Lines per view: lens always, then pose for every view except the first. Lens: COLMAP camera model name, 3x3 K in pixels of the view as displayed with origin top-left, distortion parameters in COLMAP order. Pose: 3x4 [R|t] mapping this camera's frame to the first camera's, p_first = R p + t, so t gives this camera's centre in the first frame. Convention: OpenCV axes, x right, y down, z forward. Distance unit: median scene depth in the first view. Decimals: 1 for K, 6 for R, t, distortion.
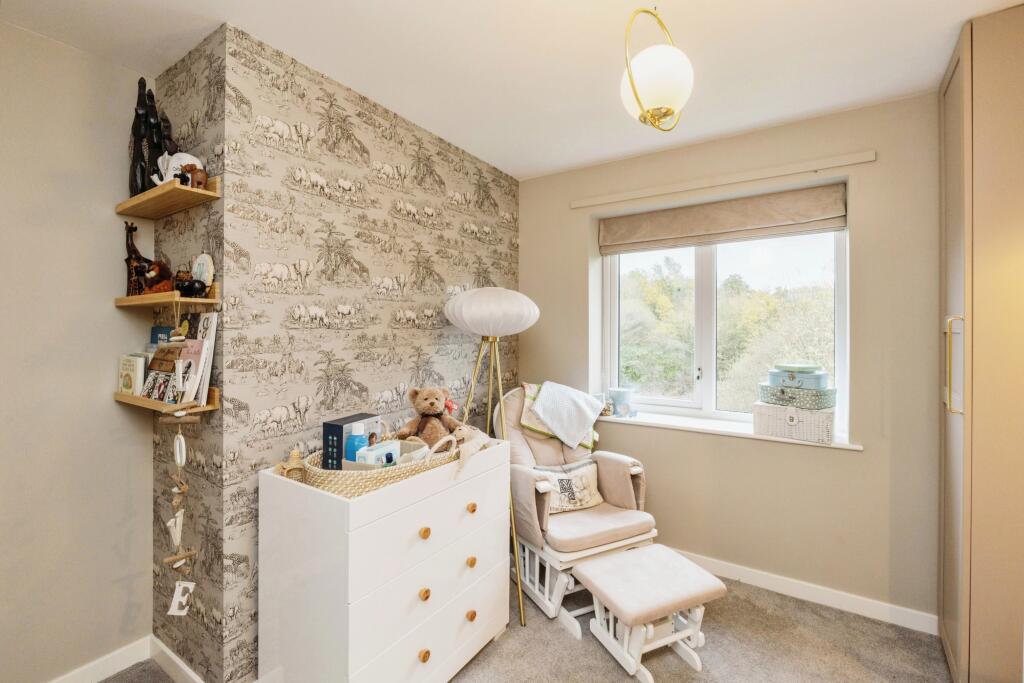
lens RADIAL K [[453.7, 0, 515.3], [0, 453.7, 331.1], [0, 0, 1]] dist [0.001664, 0.000169]
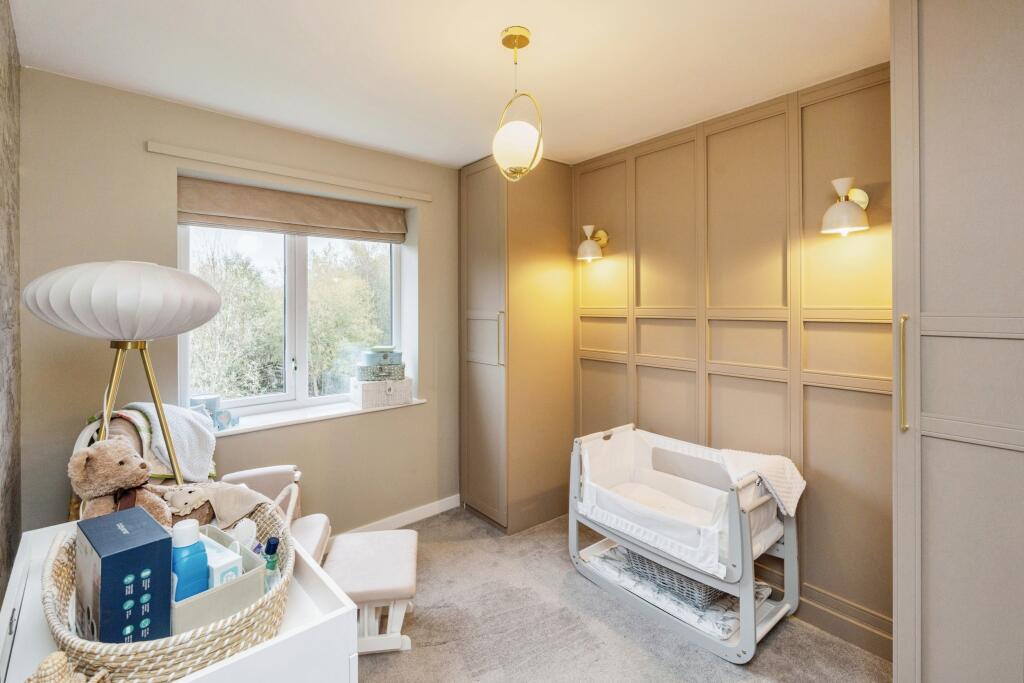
lens RADIAL K [[453.7, 0, 523.3], [0, 453.7, 303.9], [0, 0, 1]] dist [0.001664, 0.000169]
pose [[0.238972, 0.009512, 0.970980, -0.670398], [0.005429, 0.999923, -0.011132, -0.036904], [-0.971011, 0.007932, 0.238902, 0.427253]]
